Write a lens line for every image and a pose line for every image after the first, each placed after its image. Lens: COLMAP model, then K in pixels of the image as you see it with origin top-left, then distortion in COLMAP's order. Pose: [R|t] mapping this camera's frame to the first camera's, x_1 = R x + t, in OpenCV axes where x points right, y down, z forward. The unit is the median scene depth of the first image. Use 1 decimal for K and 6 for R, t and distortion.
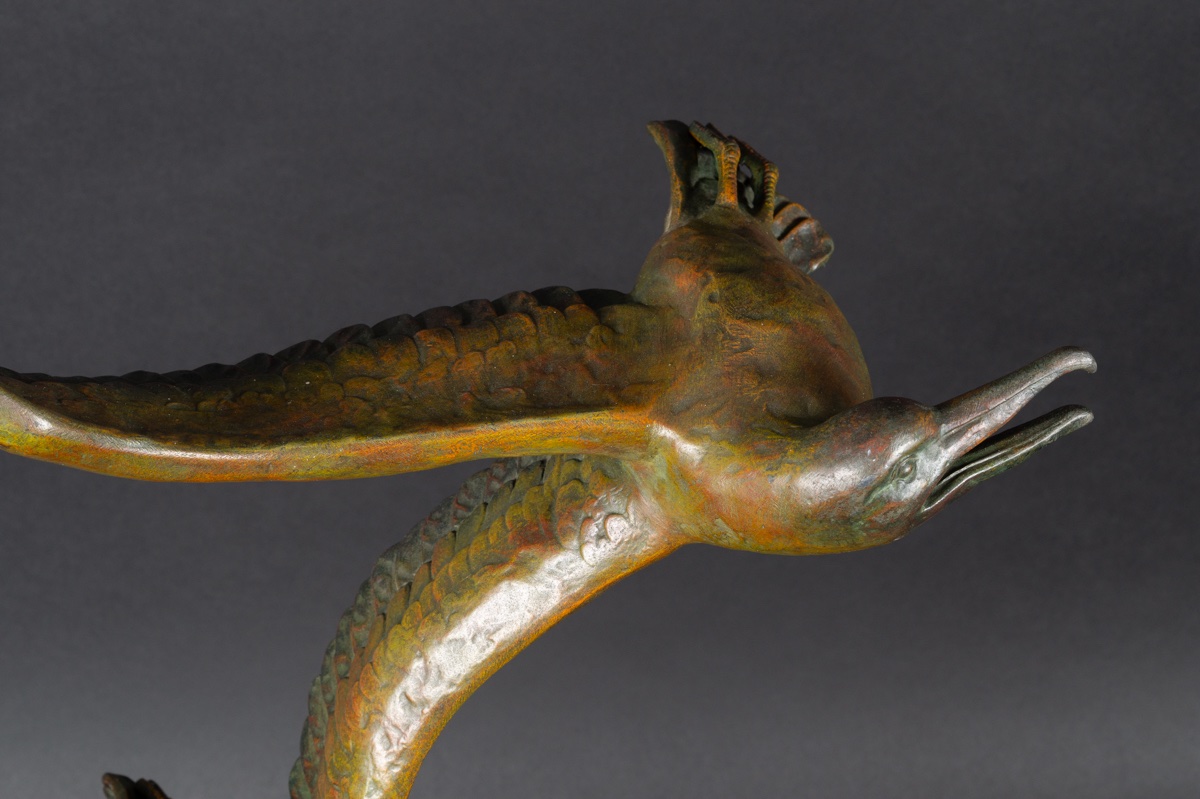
lens RADIAL K [[2863.6, 0, 627.0], [0, 2863.6, 424.5], [0, 0, 1]] dist [-0.001614, 0.783089]
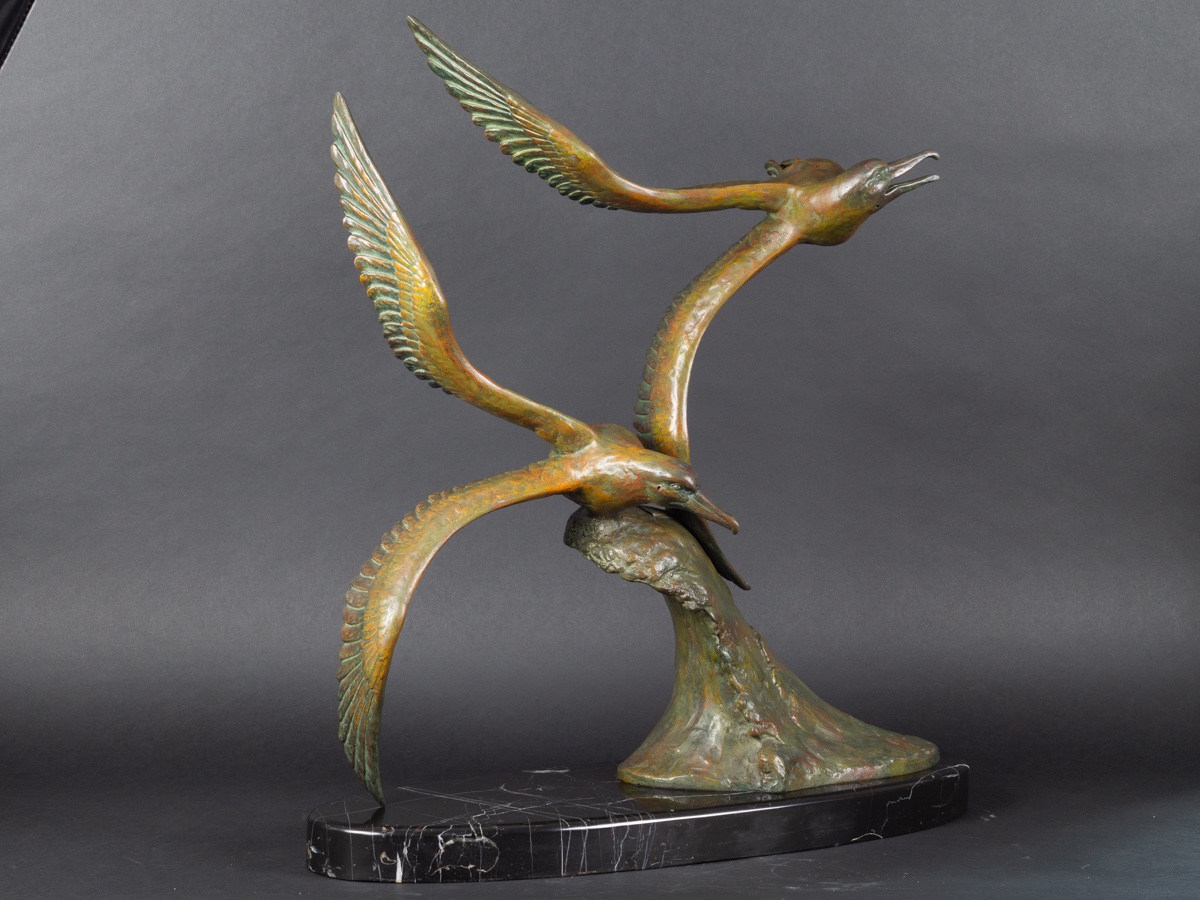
lens RADIAL K [[3526.5, 0, 600.0], [0, 3526.5, 450.0], [0, 0, 1]] dist [-0.070045, -1.035214]
pose [[0.997003, -0.003023, 0.077299, -0.453678], [0.039926, 0.875970, -0.480709, 1.925727], [-0.066259, 0.482355, 0.873466, -1.948695]]
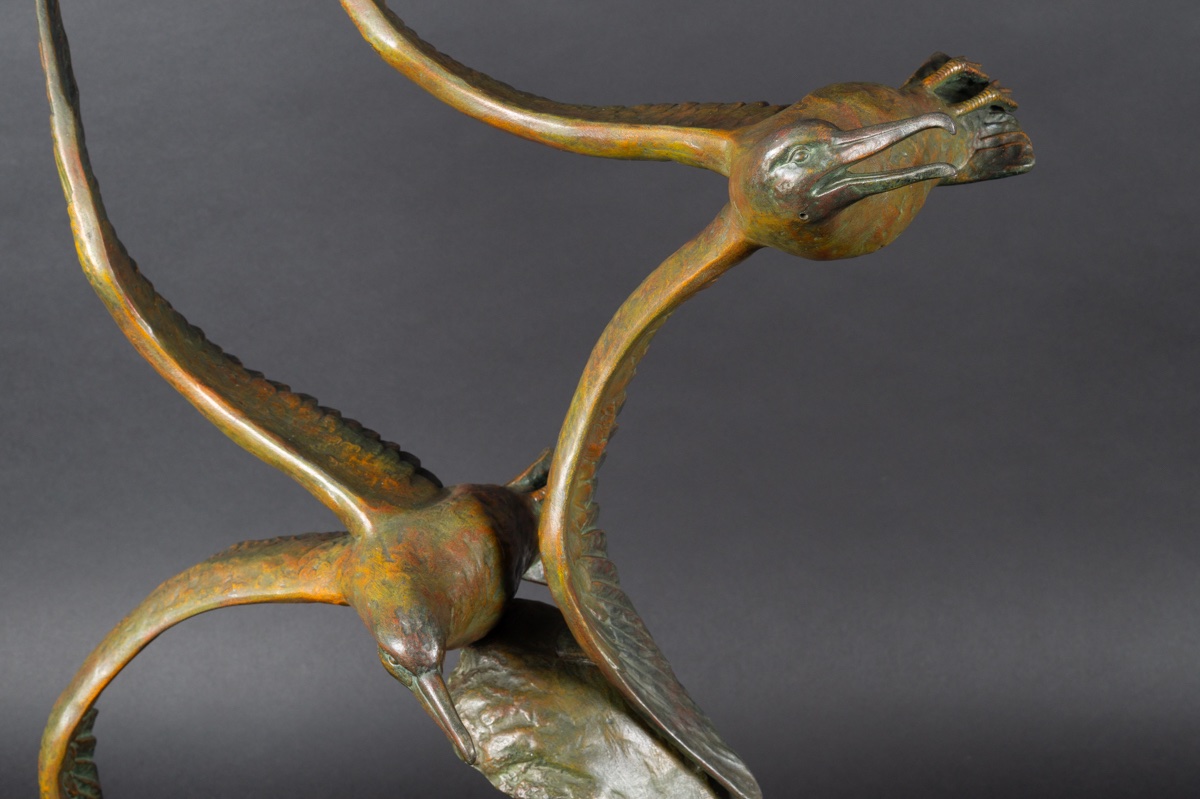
lens RADIAL K [[2863.6, 0, 627.0], [0, 2863.6, 424.5], [0, 0, 1]] dist [-0.001614, 0.783089]
pose [[0.737433, 0.213167, -0.640899, 0.967699], [-0.383152, 0.913463, -0.137040, 0.363537], [0.556225, 0.346620, 0.755293, -0.114436]]
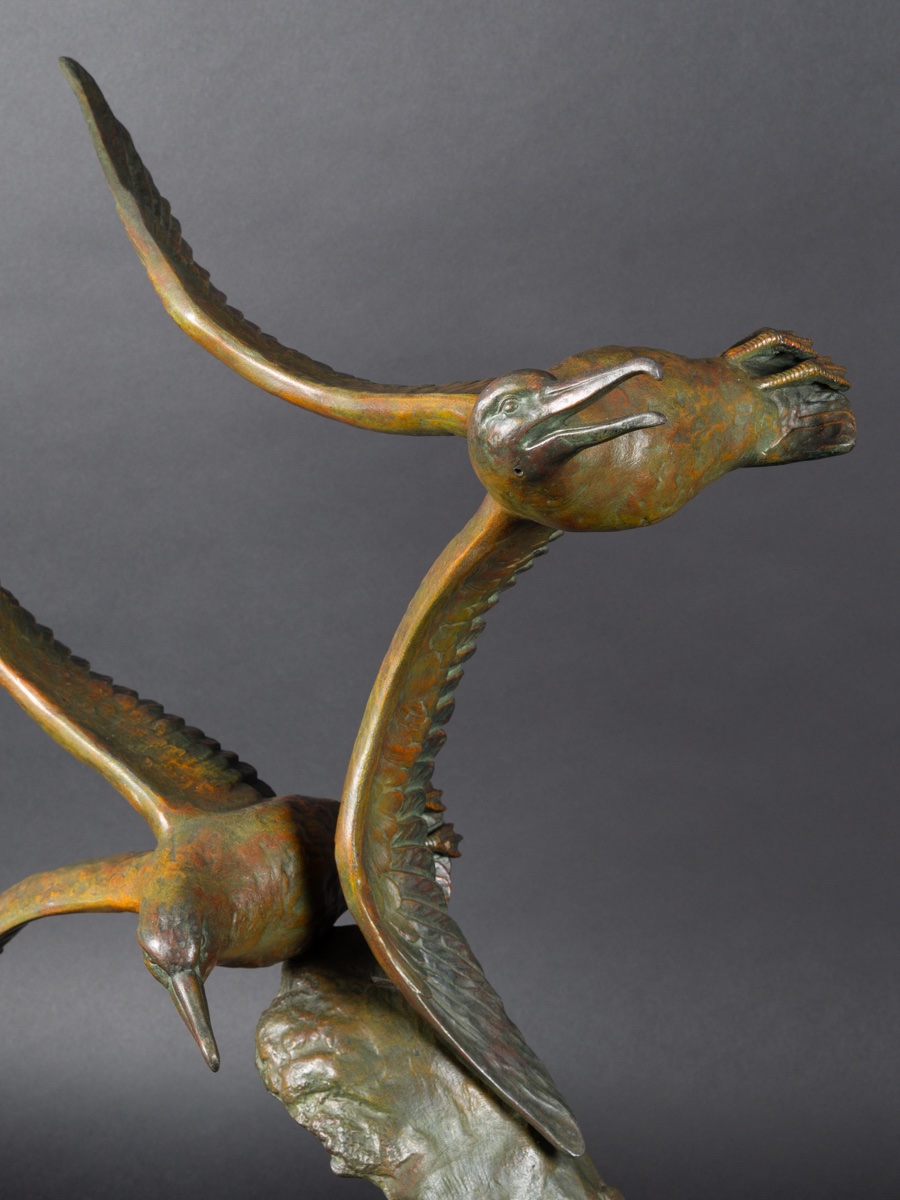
lens RADIAL K [[3215.7, 0, 450.0], [0, 3215.7, 600.0], [0, 0, 1]] dist [0.015053, 0.028796]
pose [[0.560273, 0.149710, -0.814666, 1.307896], [-0.444738, 0.884109, -0.143389, 0.320894], [0.698786, 0.442650, 0.561924, 0.139855]]
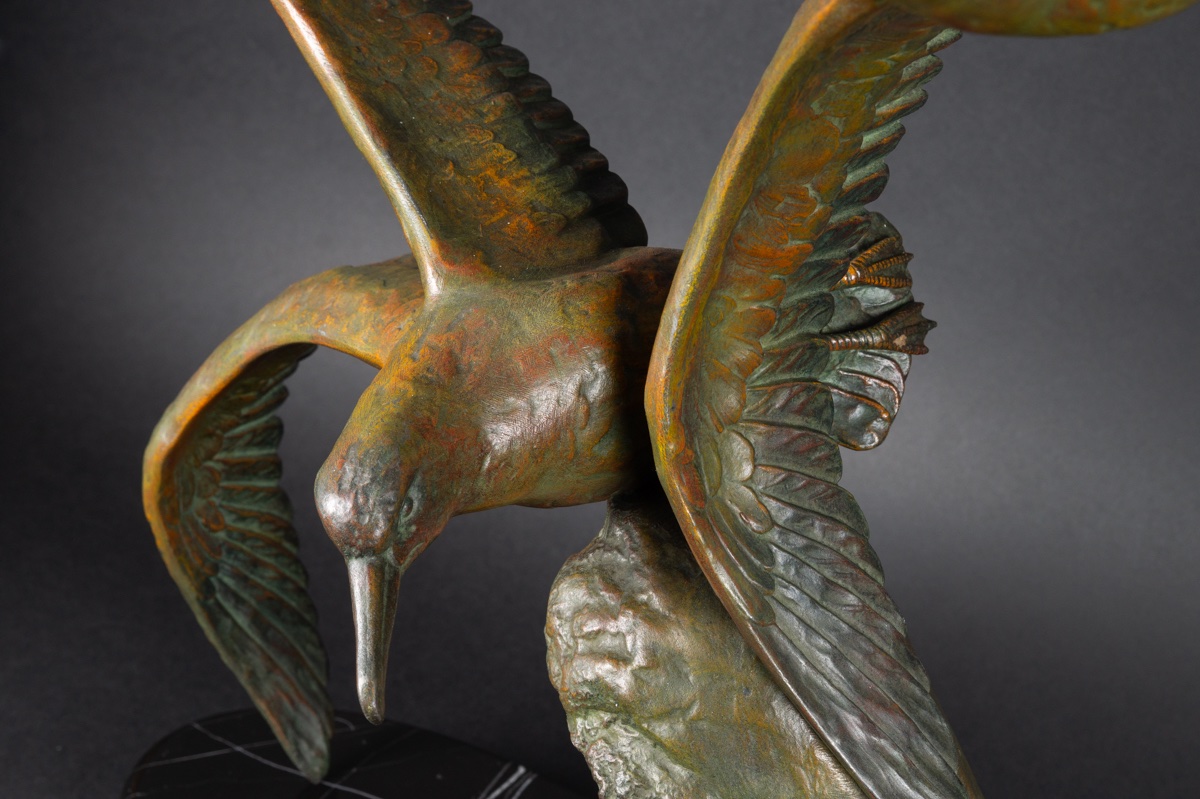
lens RADIAL K [[2863.6, 0, 627.0], [0, 2863.6, 424.5], [0, 0, 1]] dist [-0.001614, 0.783089]
pose [[0.268949, 0.471708, -0.839737, 0.722901], [-0.551551, 0.790180, 0.267220, -0.029805], [0.789593, 0.391289, 0.472689, 0.656637]]
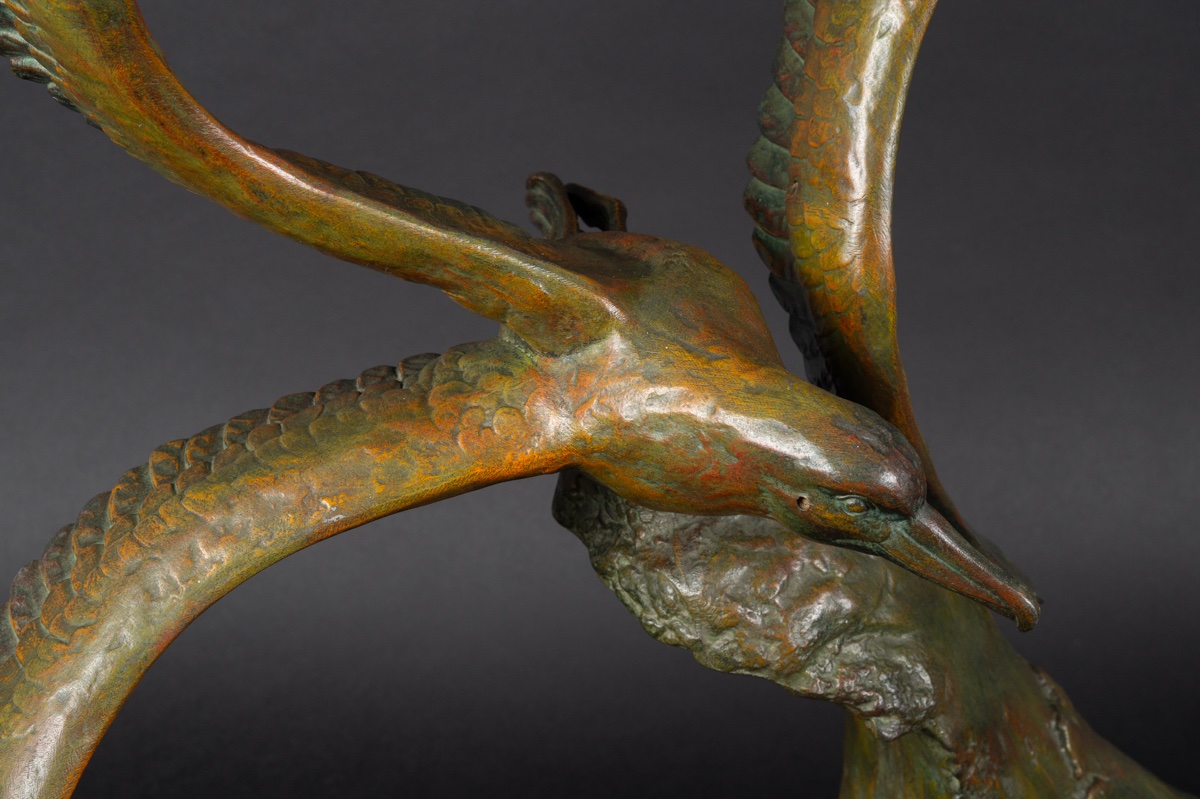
lens RADIAL K [[2863.6, 0, 627.0], [0, 2863.6, 424.5], [0, 0, 1]] dist [-0.001614, 0.783089]
pose [[0.999901, -0.002042, 0.013921, -0.200621], [0.005076, 0.975124, -0.221602, 0.492765], [-0.013122, 0.221651, 0.975038, 0.153345]]
